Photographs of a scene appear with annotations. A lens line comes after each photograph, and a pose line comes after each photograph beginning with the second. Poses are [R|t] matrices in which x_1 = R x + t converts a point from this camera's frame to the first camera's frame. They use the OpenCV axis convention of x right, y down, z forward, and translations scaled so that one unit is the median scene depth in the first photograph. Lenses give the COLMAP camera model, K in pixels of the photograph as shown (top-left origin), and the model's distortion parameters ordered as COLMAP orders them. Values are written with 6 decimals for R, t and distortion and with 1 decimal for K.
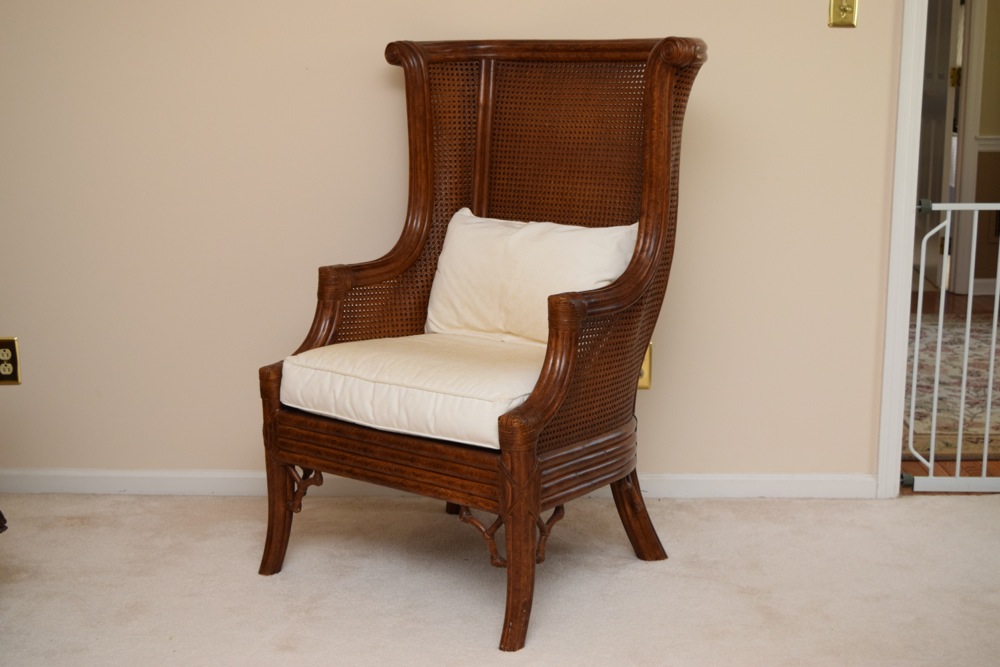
lens RADIAL K [[1419.1, 0, 503.9], [0, 1419.1, 328.4], [0, 0, 1]] dist [-0.028650, 0.000000]
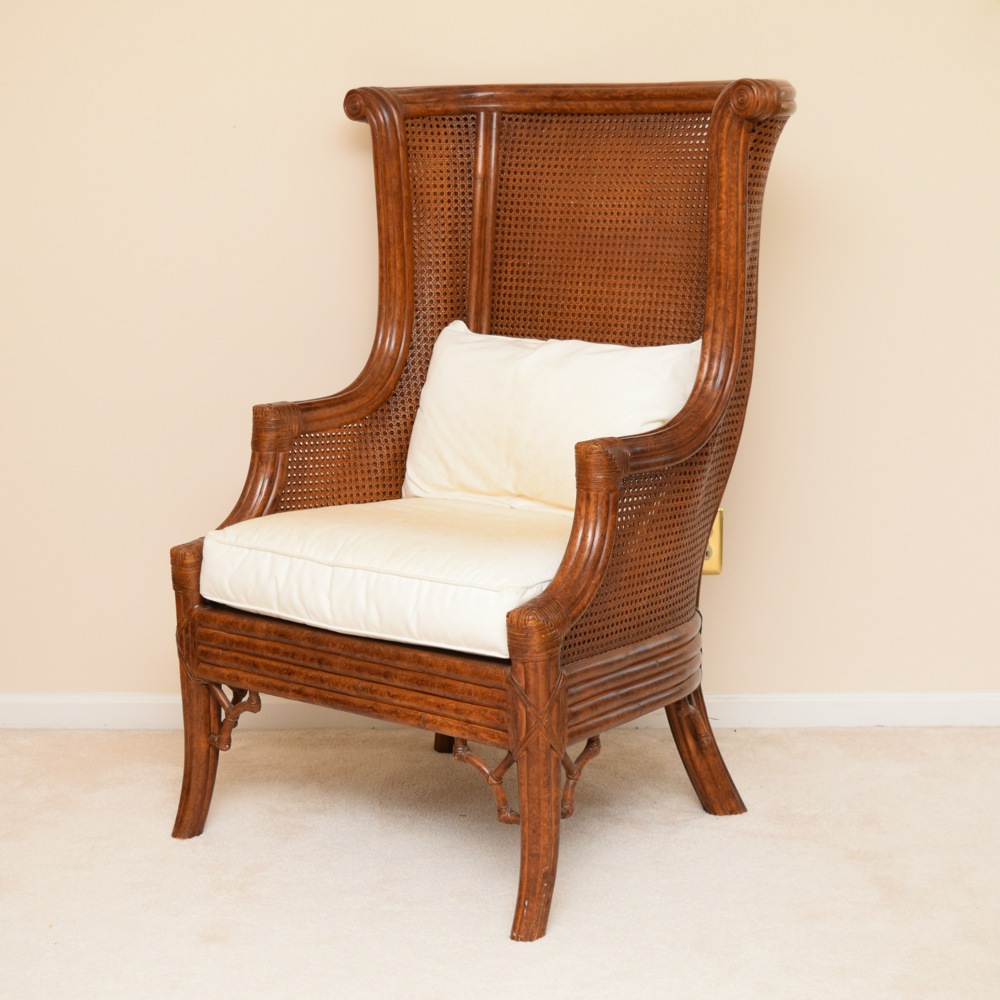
lens RADIAL K [[2042.0, 0, 506.5], [0, 2042.0, 484.2], [0, 0, 1]] dist [-0.049489, 0.000000]
pose [[0.999964, -0.007569, -0.003924, 0.000432], [0.007547, 0.999955, -0.005685, 0.003048], [0.003967, 0.005655, 0.999976, -0.022907]]
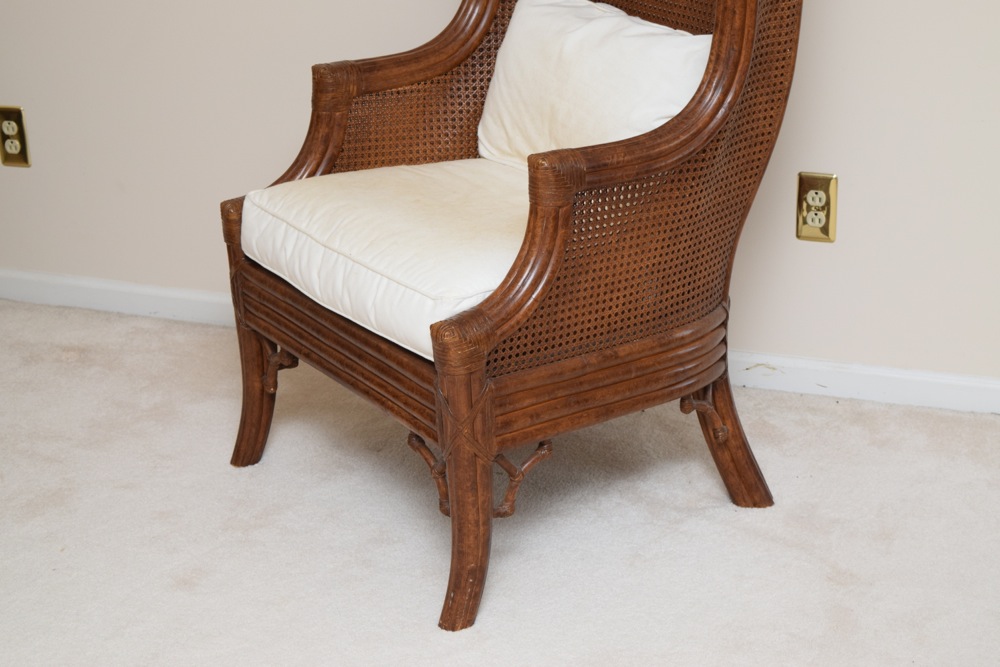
lens RADIAL K [[2027.5, 0, 492.3], [0, 2027.5, 329.5], [0, 0, 1]] dist [0.056055, 0.000000]
pose [[0.944083, 0.097951, -0.314823, 0.298475], [-0.034946, 0.979200, 0.199864, -0.121792], [0.327851, -0.177687, 0.927869, 0.036957]]
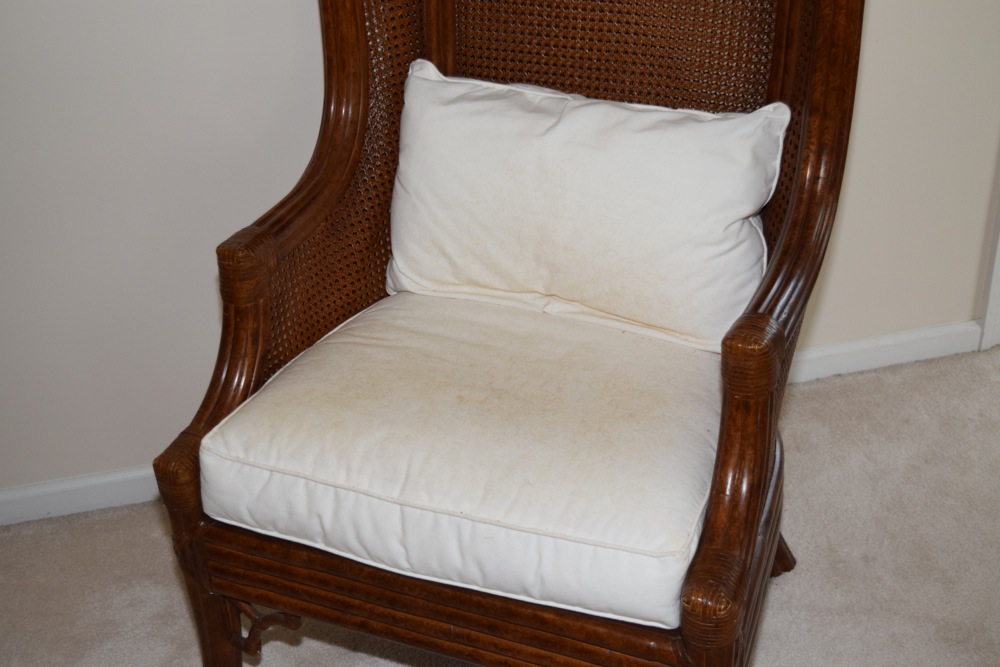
lens RADIAL K [[1372.0, 0, 515.6], [0, 1372.0, 337.2], [0, 0, 1]] dist [-0.046237, 0.000000]
pose [[0.964629, -0.169391, 0.201985, -0.131428], [0.087400, 0.928391, 0.361180, -0.191090], [-0.248702, -0.330752, 0.910357, 0.479977]]
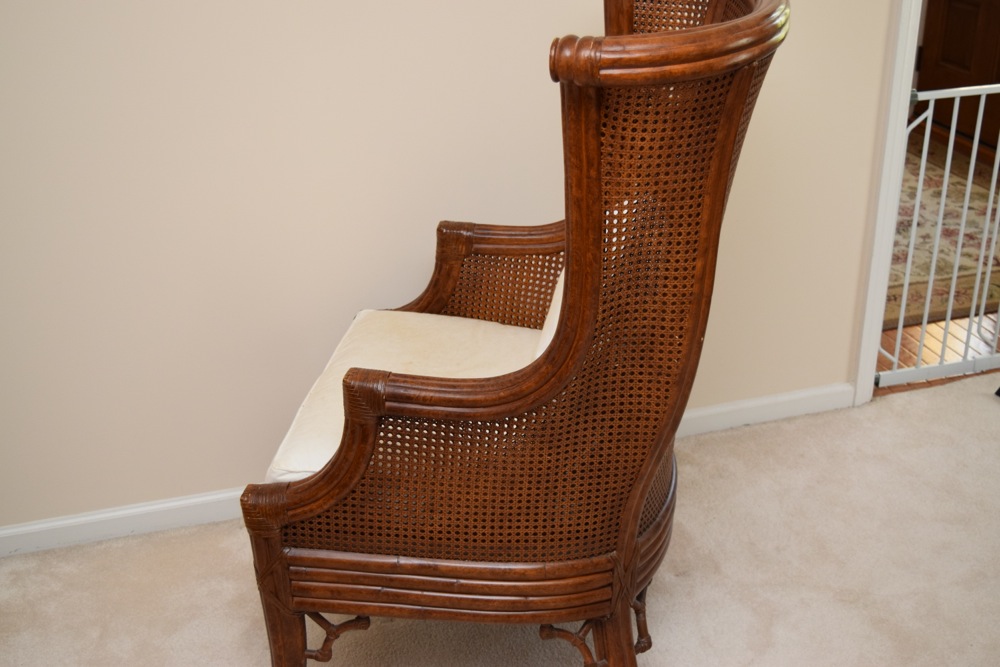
lens RADIAL K [[1253.9, 0, 504.4], [0, 1253.9, 337.9], [0, 0, 1]] dist [-0.032209, 0.000000]
pose [[0.482543, 0.363275, -0.796984, 0.518175], [-0.146092, 0.930567, 0.335711, -0.237359], [0.863602, -0.045562, 0.502110, 0.646998]]
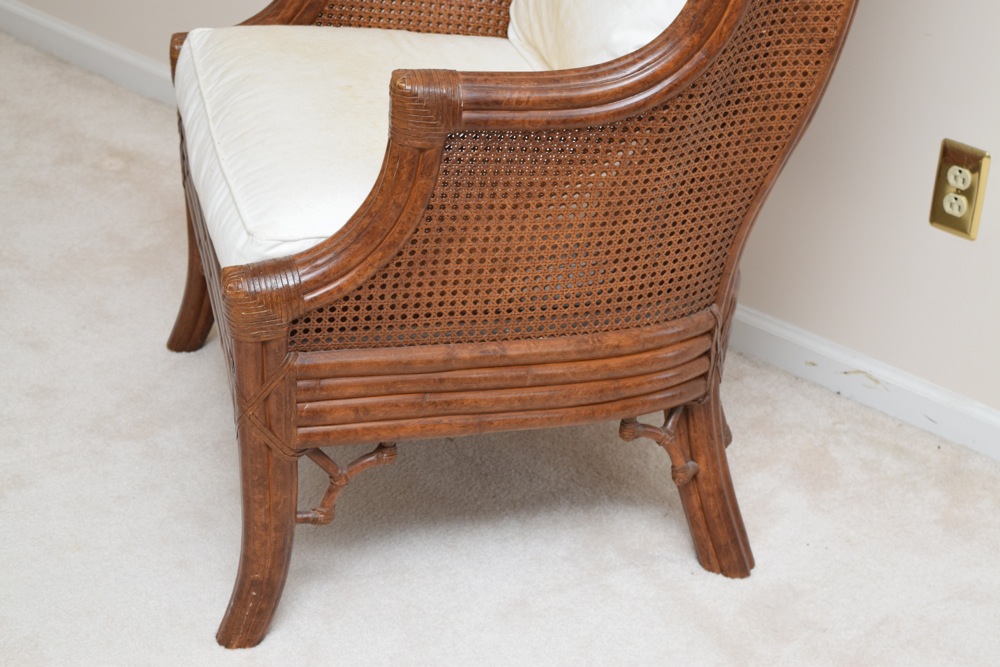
lens RADIAL K [[2027.5, 0, 497.9], [0, 2027.5, 325.6], [0, 0, 1]] dist [0.056055, 0.000000]
pose [[0.770740, 0.340727, -0.538391, 0.427603], [-0.167766, 0.923707, 0.344413, -0.172460], [0.614666, -0.175129, 0.769100, 0.386295]]
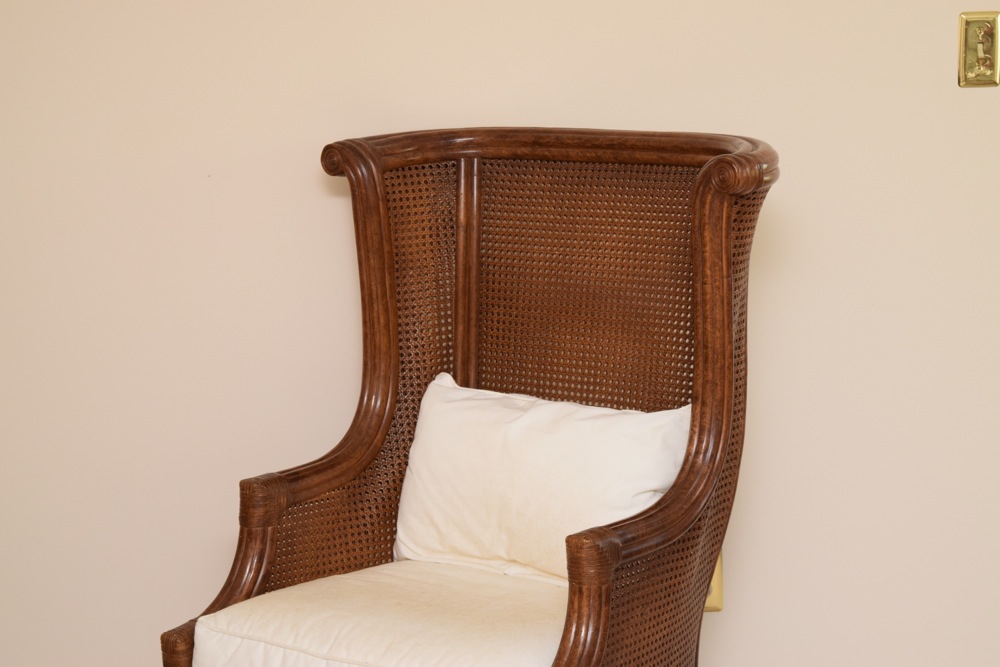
lens RADIAL K [[2271.4, 0, 502.0], [0, 2271.4, 332.2], [0, 0, 1]] dist [0.082914, 0.000000]
pose [[0.999224, -0.039132, -0.004429, 0.007138], [0.039120, 0.999231, -0.002793, -0.108305], [0.004535, 0.002618, 0.999986, -0.126156]]
